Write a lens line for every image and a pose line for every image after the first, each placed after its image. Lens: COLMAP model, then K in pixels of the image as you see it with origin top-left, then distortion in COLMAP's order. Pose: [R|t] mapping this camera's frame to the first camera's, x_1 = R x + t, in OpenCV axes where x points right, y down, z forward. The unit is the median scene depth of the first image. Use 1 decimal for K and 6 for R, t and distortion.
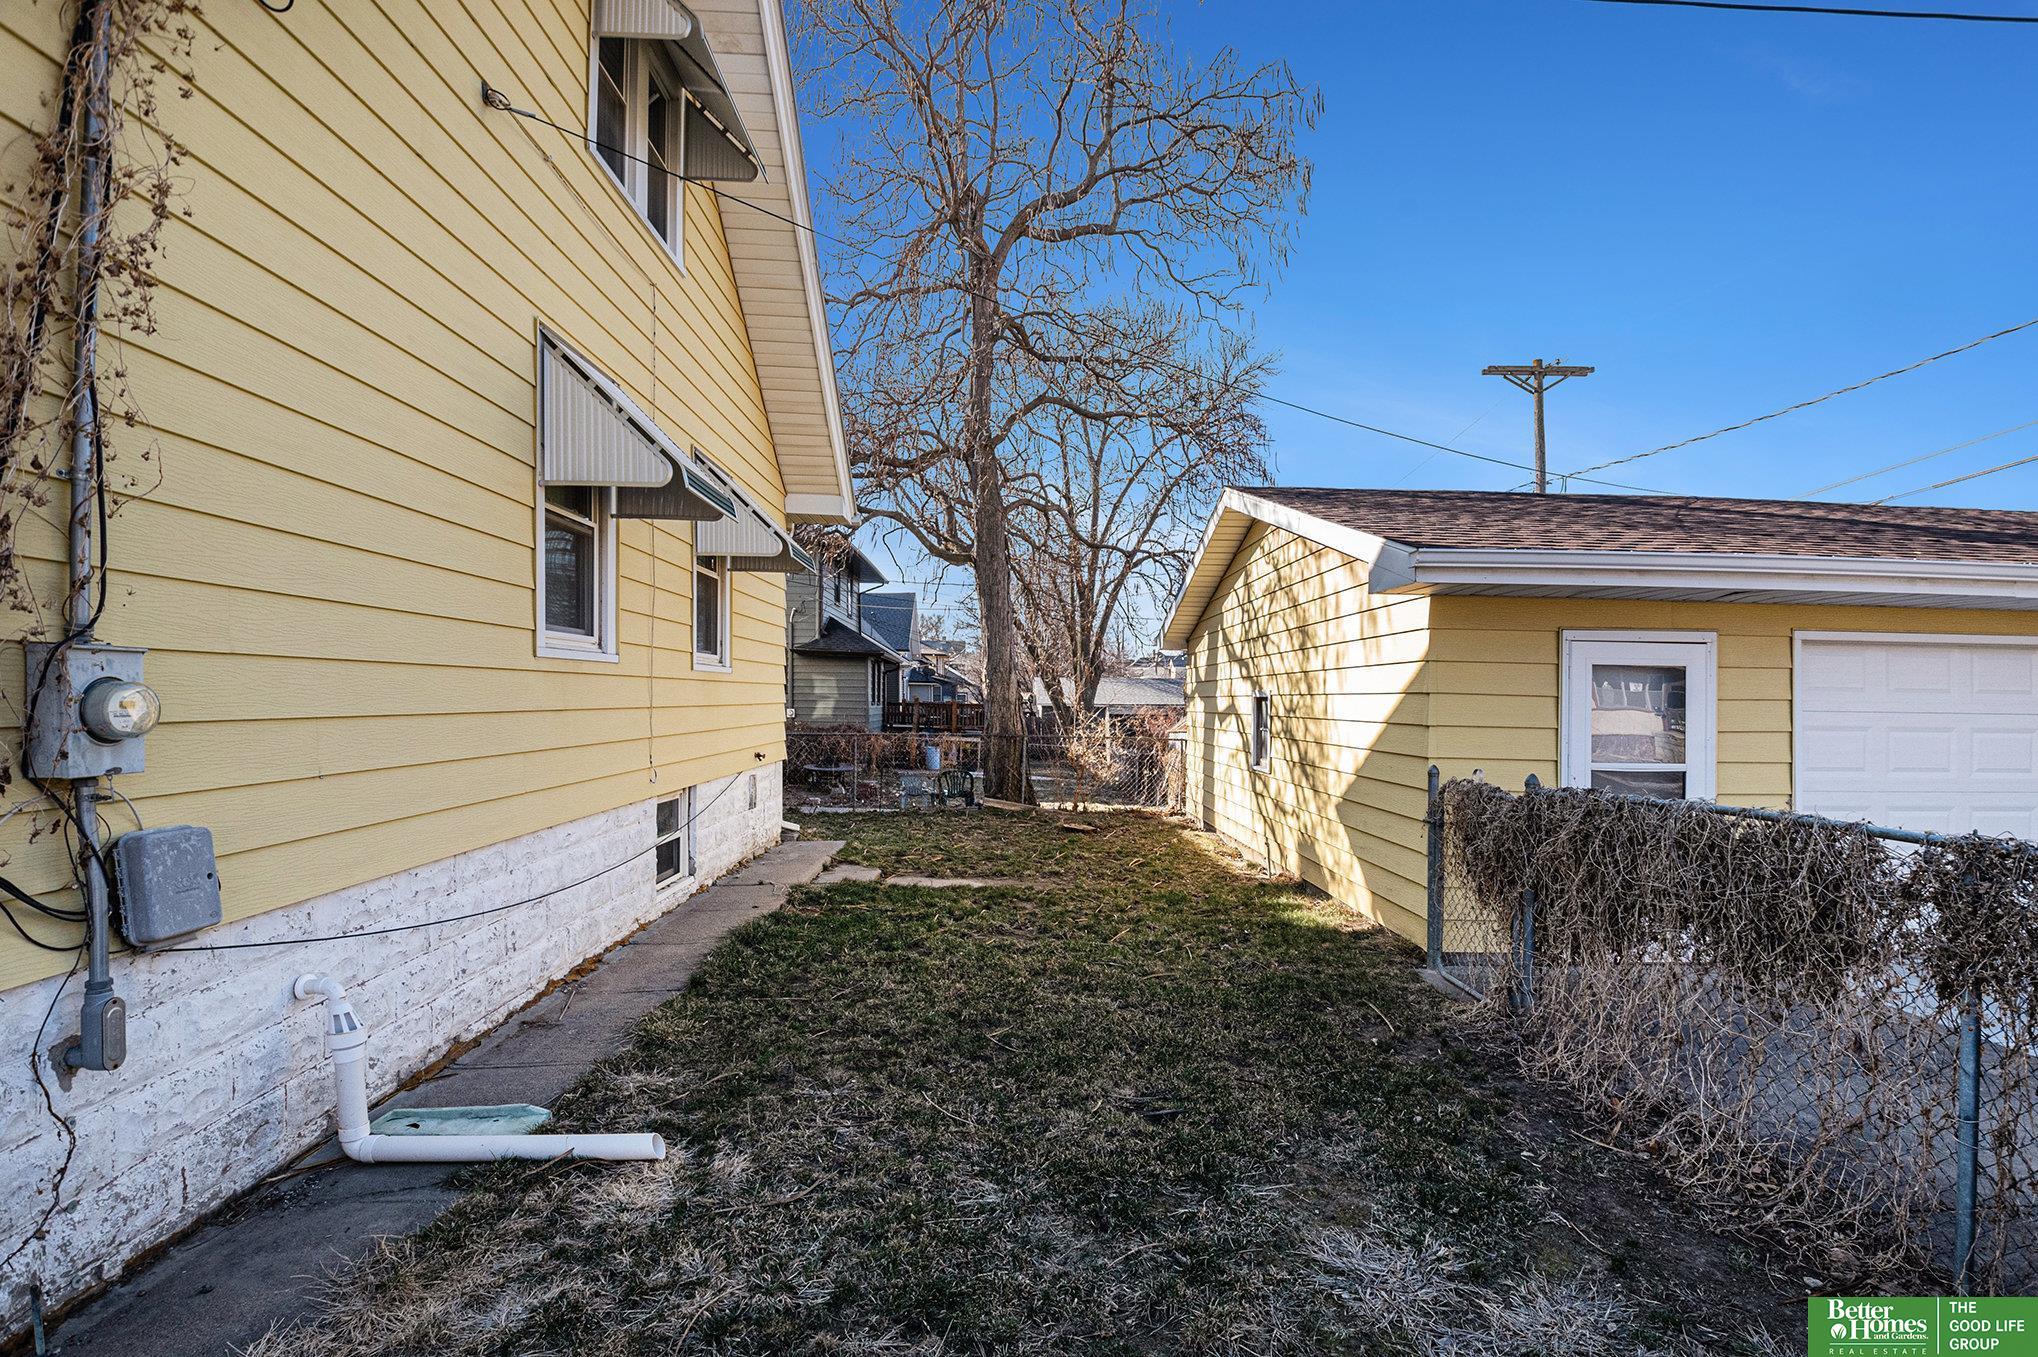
lens RADIAL K [[931.0, 0, 1016.1], [0, 931.0, 686.8], [0, 0, 1]] dist [0.013579, -0.000897]
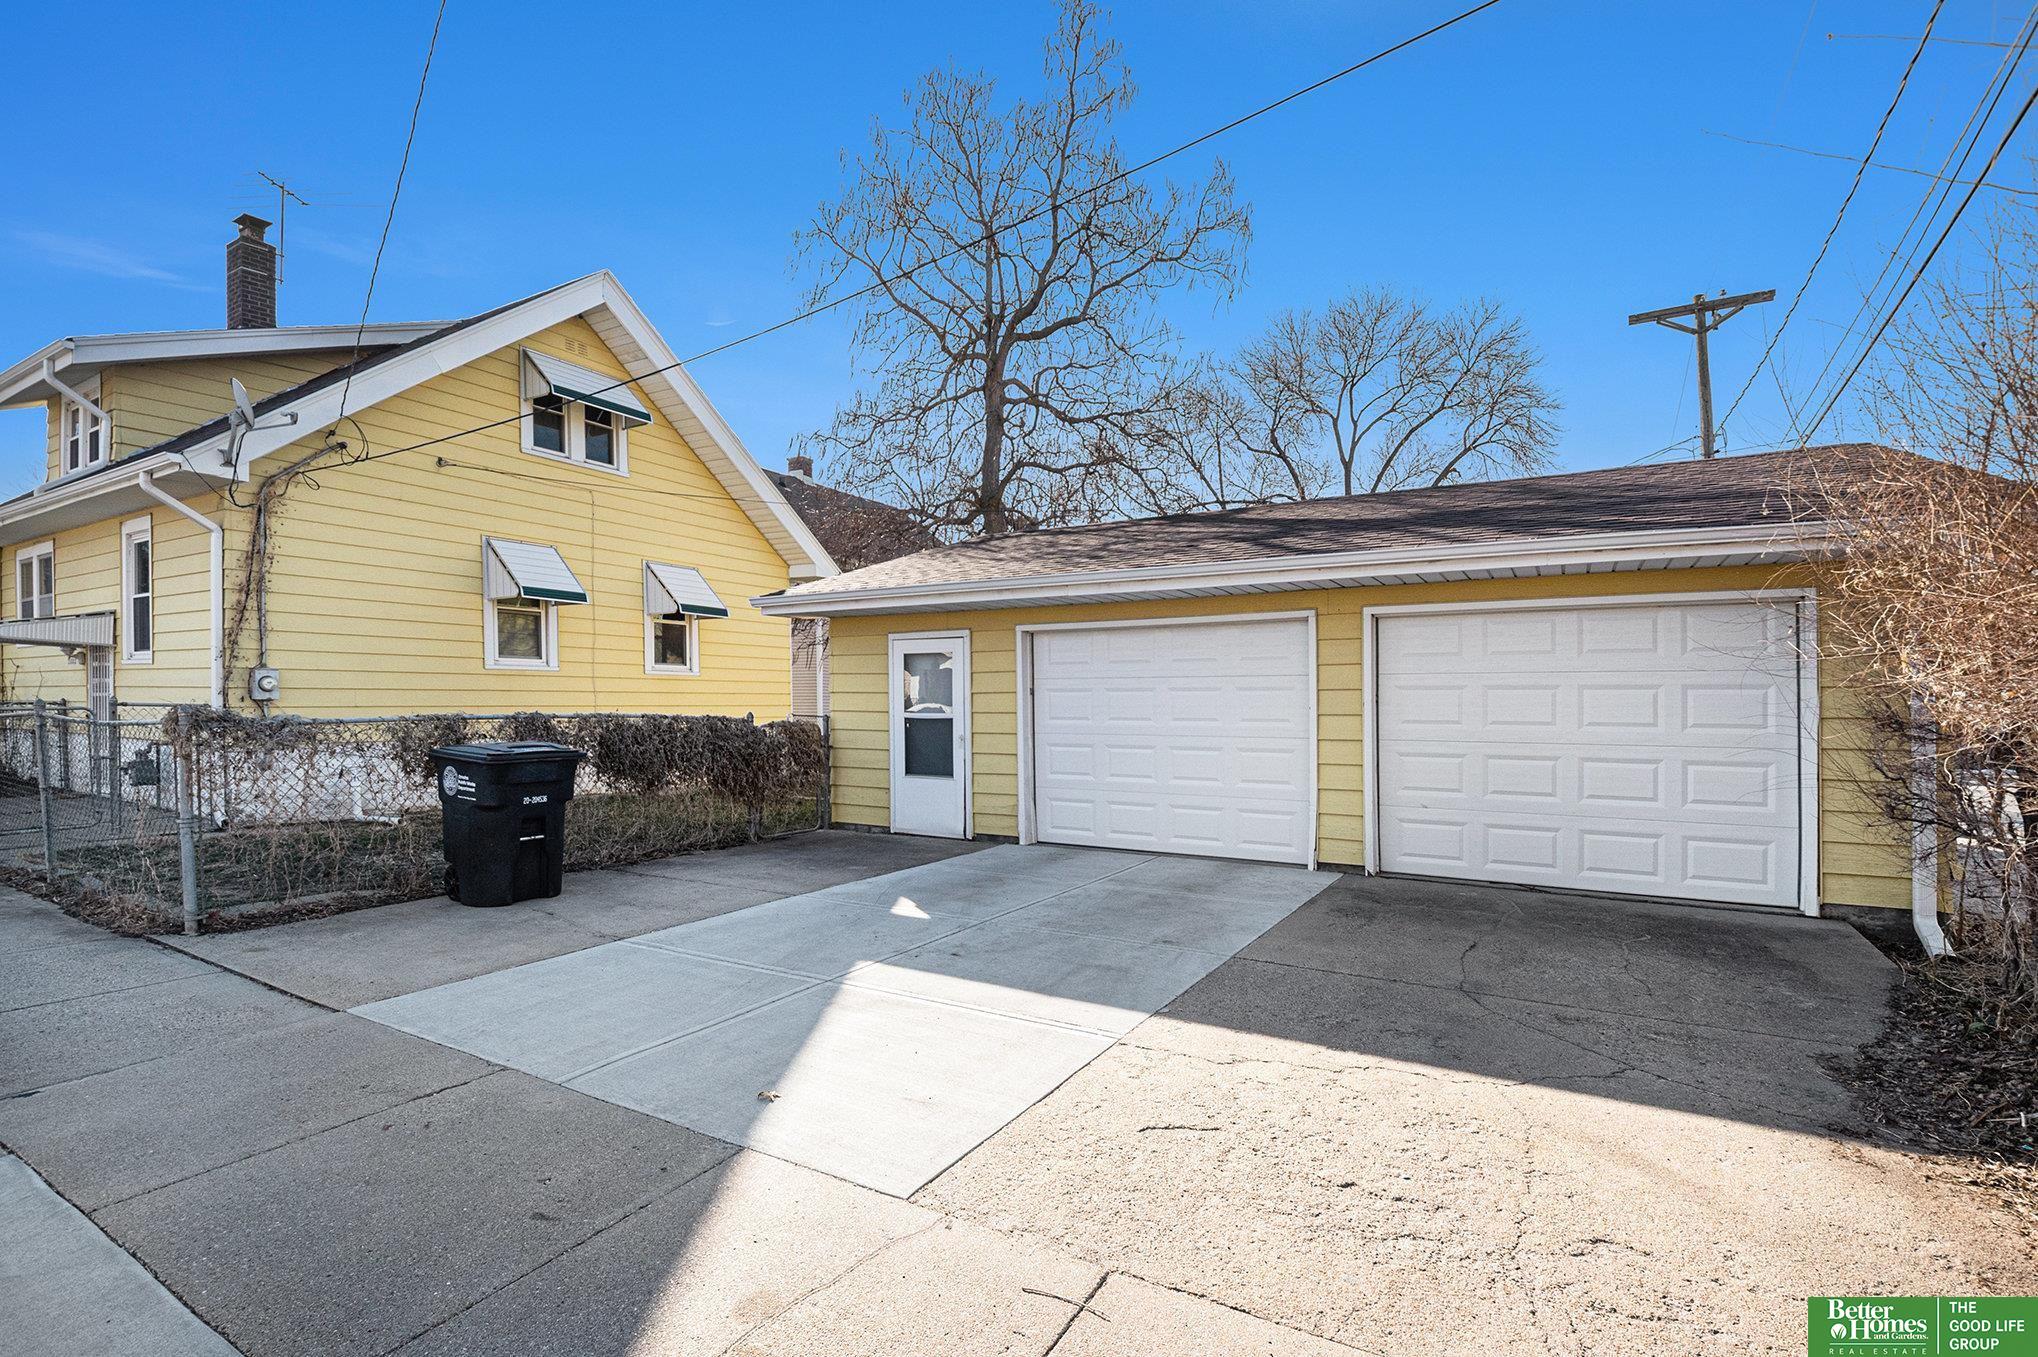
lens RADIAL K [[931.0, 0, 992.5], [0, 931.0, 714.2], [0, 0, 1]] dist [0.013579, -0.000897]
pose [[0.846601, -0.009545, -0.532142, 1.490397], [0.016828, 0.999819, 0.008837, 0.066556], [0.531961, -0.016436, 0.846609, -0.301376]]
